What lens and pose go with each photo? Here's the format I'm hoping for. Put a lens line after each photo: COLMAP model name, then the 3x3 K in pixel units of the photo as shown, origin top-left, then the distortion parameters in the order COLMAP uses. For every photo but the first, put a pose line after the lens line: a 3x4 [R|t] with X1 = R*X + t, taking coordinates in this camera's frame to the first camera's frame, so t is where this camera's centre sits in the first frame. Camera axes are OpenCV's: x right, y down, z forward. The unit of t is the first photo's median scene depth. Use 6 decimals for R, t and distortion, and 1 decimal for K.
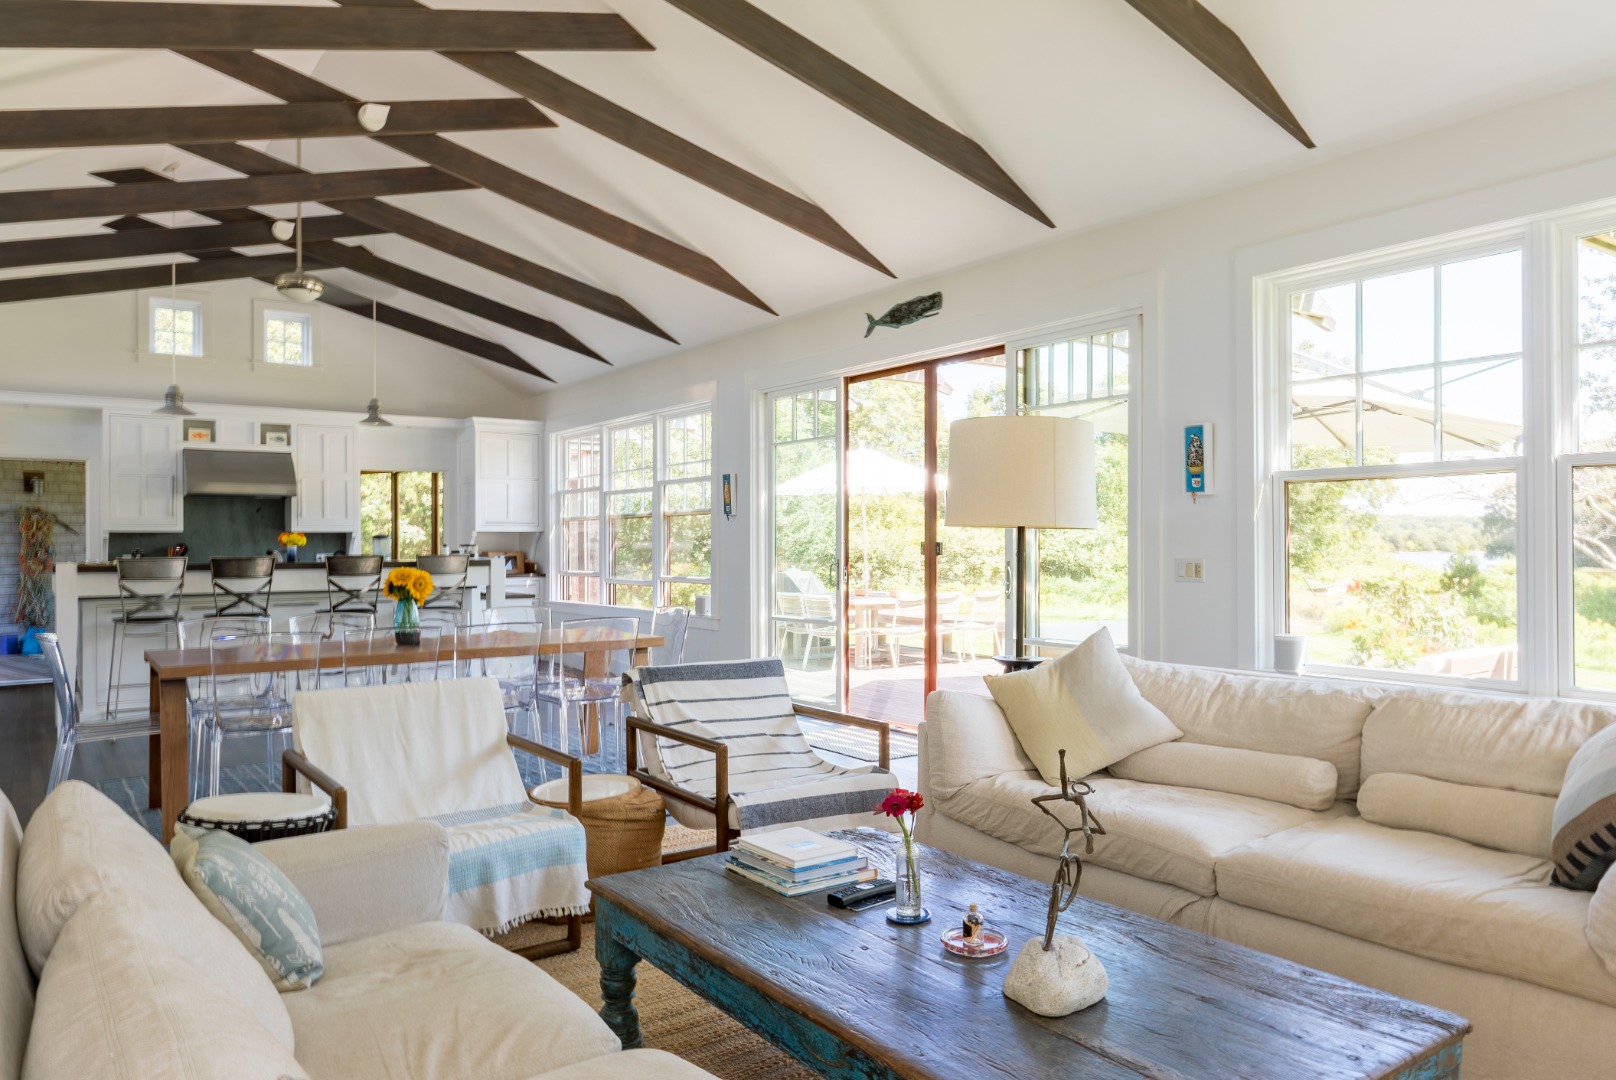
lens RADIAL K [[1099.3, 0, 809.7], [0, 1099.3, 544.6], [0, 0, 1]] dist [0.000687, -0.002070]
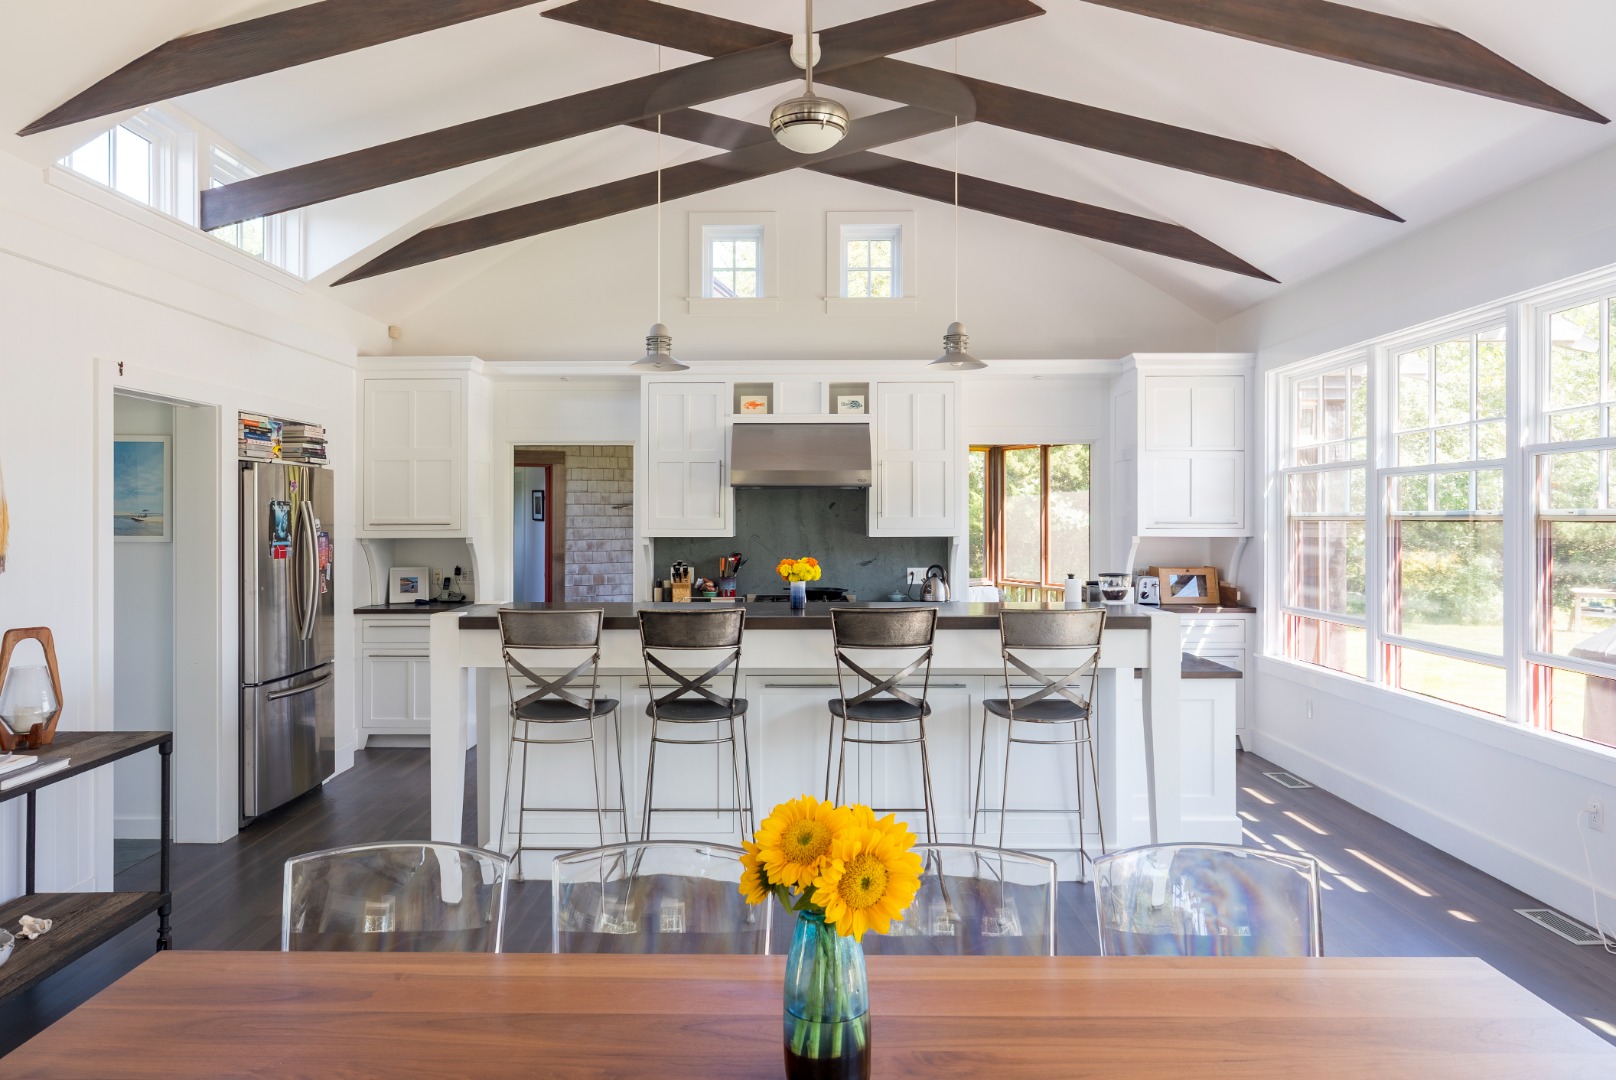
lens RADIAL K [[1099.3, 0, 781.5], [0, 1099.3, 510.9], [0, 0, 1]] dist [0.000687, -0.002070]
pose [[0.808238, 0.001387, -0.588854, -0.113068], [-0.005058, 0.999977, -0.004588, -0.025861], [0.588834, 0.006687, 0.808226, 0.425225]]
